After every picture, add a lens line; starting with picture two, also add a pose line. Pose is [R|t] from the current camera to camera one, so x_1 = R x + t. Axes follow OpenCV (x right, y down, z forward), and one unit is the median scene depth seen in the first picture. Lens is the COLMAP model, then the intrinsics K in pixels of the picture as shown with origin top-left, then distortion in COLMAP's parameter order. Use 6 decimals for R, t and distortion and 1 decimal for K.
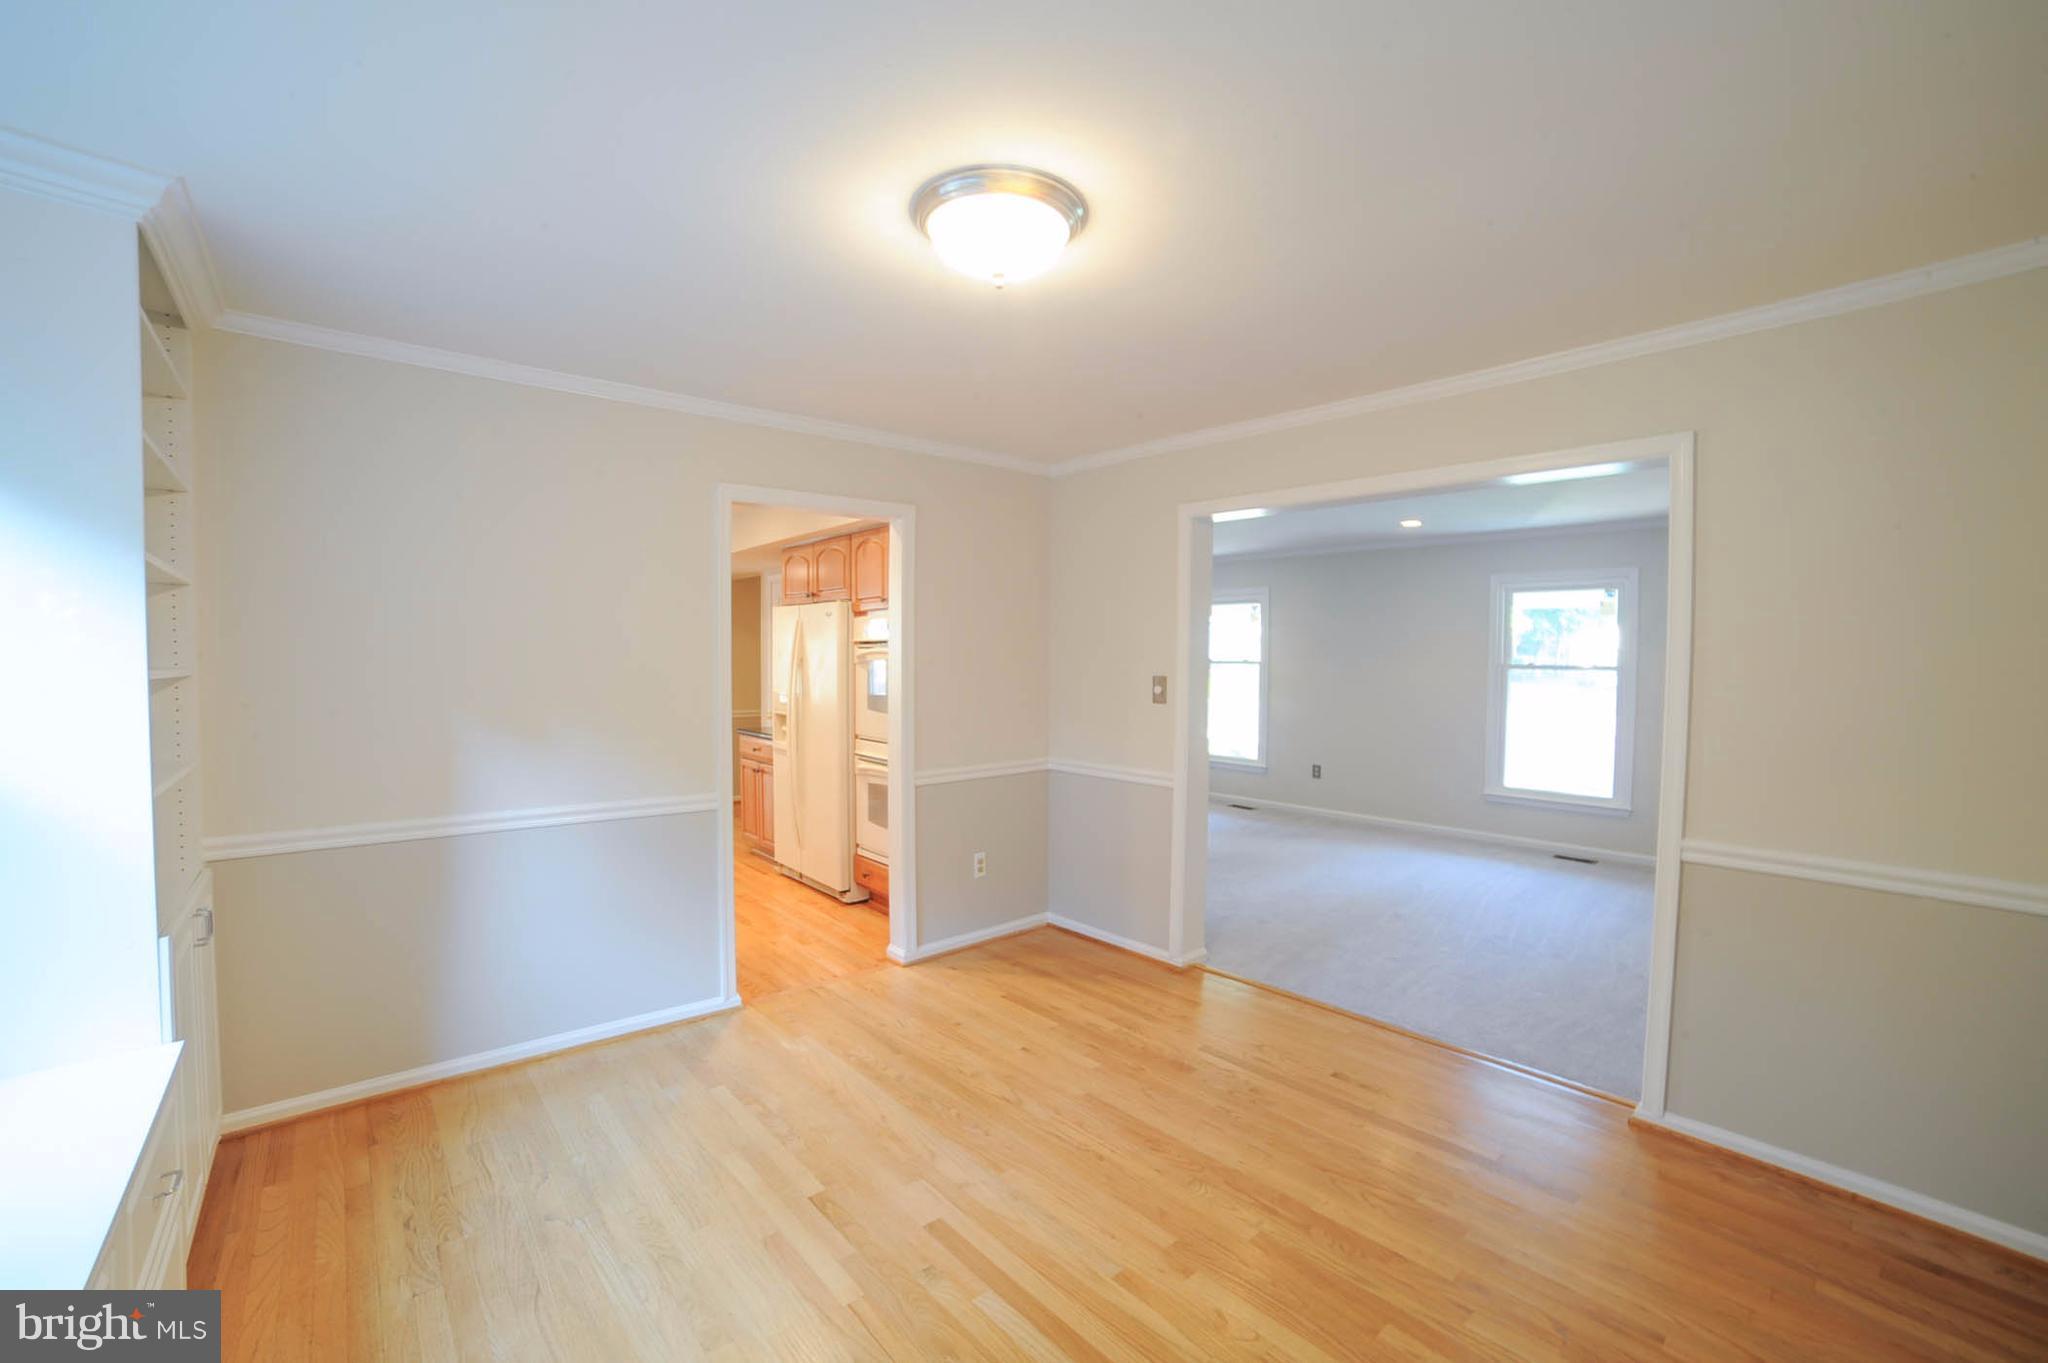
lens RADIAL K [[829.8, 0, 1035.3], [0, 829.8, 691.1], [0, 0, 1]] dist [-0.093684, 0.032422]
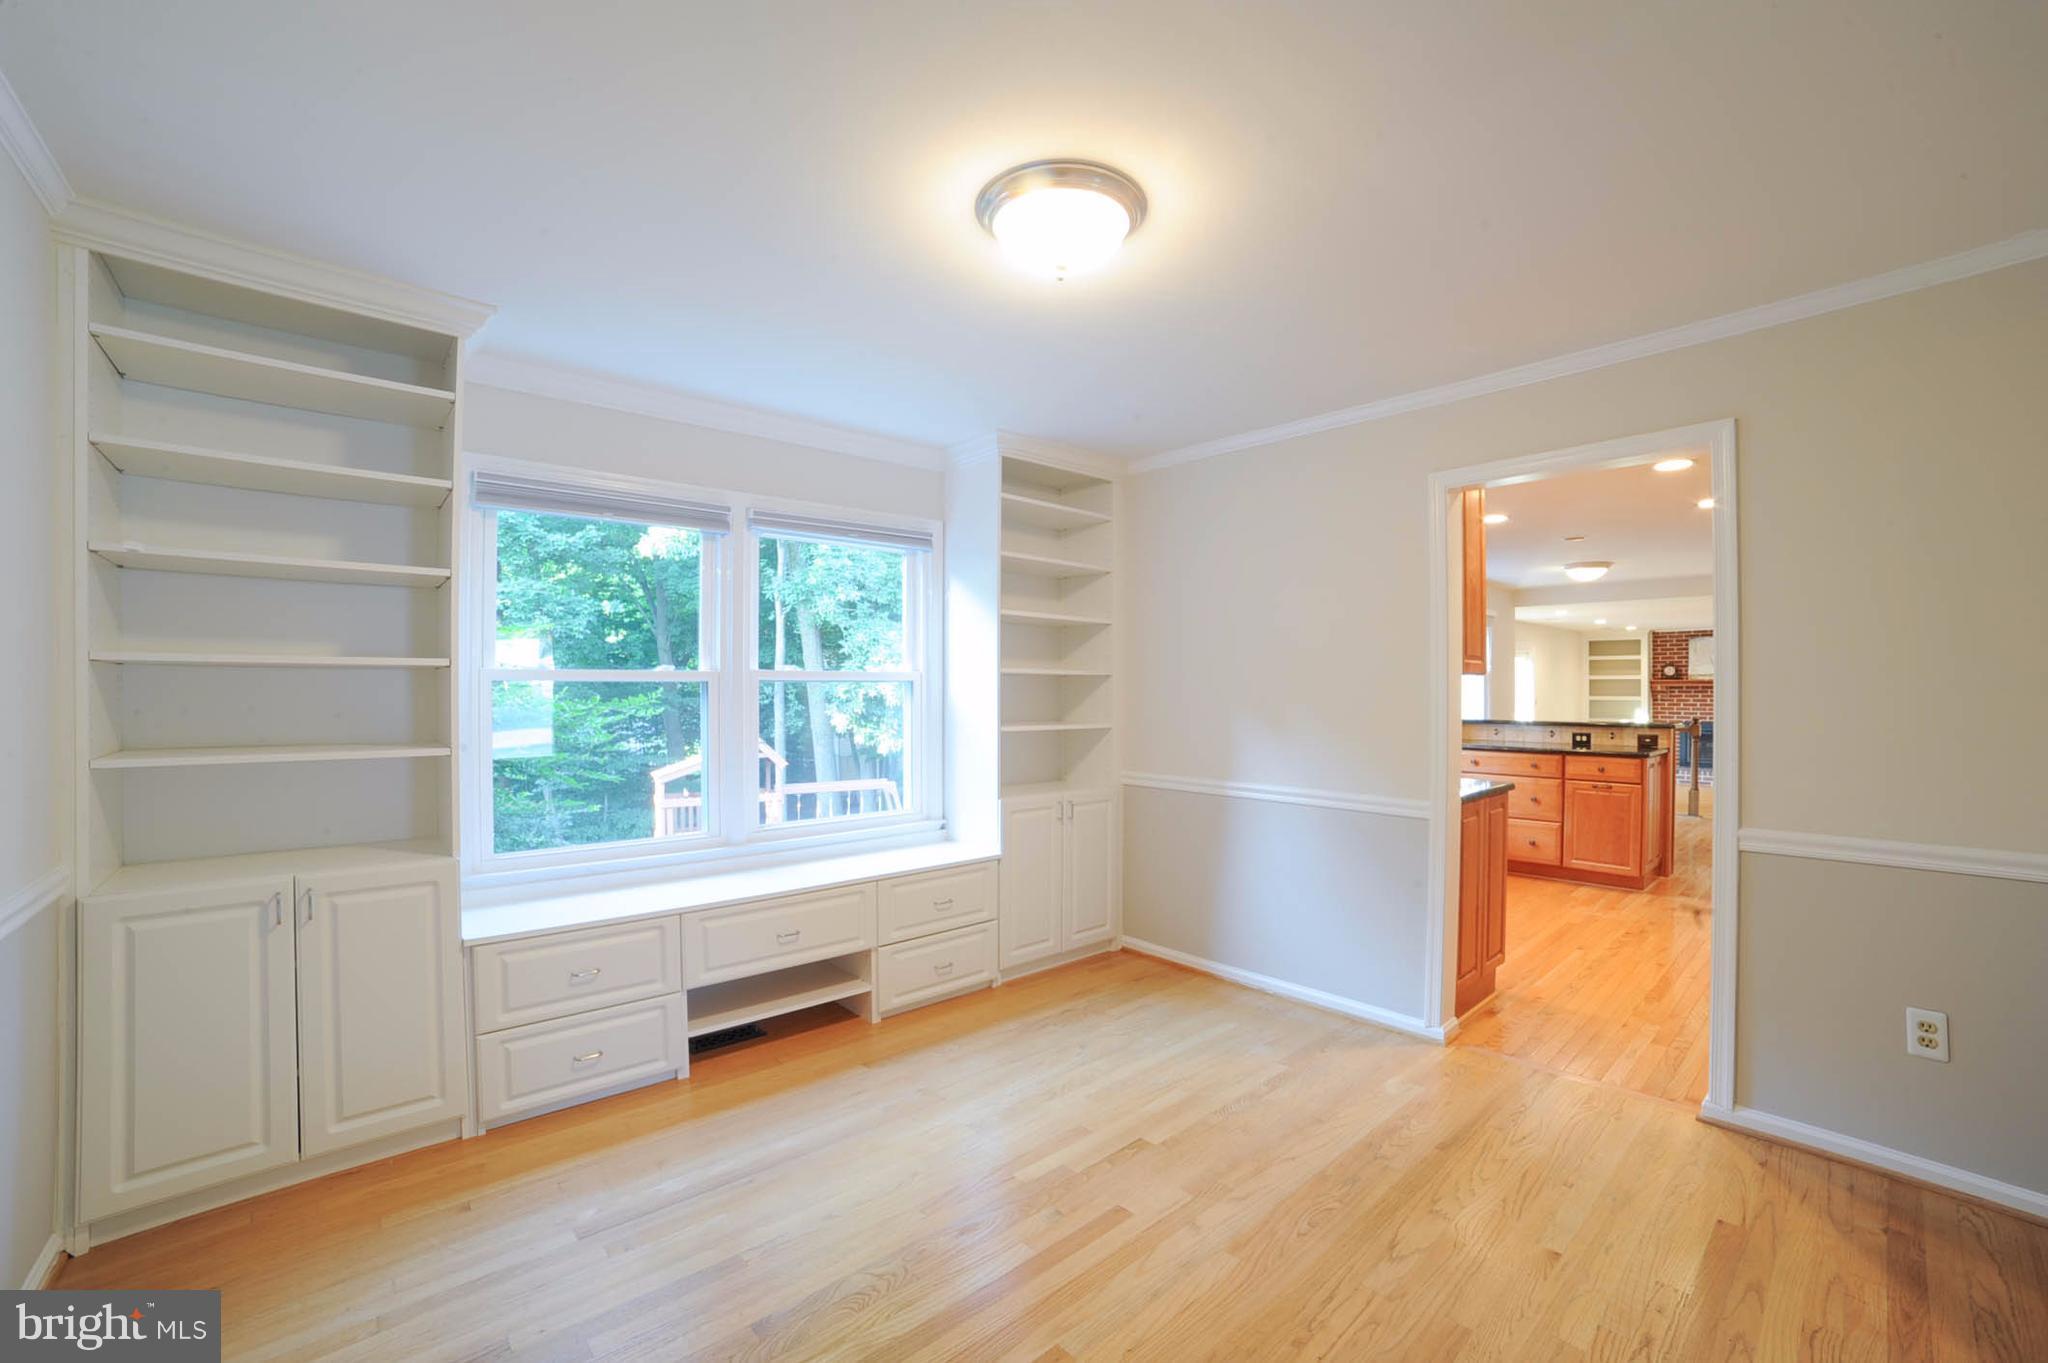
lens RADIAL K [[829.8, 0, 1035.3], [0, 829.8, 691.1], [0, 0, 1]] dist [-0.093684, 0.032422]
pose [[0.022190, -0.005011, -0.999741, 0.635772], [-0.039454, 0.999204, -0.005884, 0.024286], [0.998975, 0.039575, 0.021975, 0.619191]]
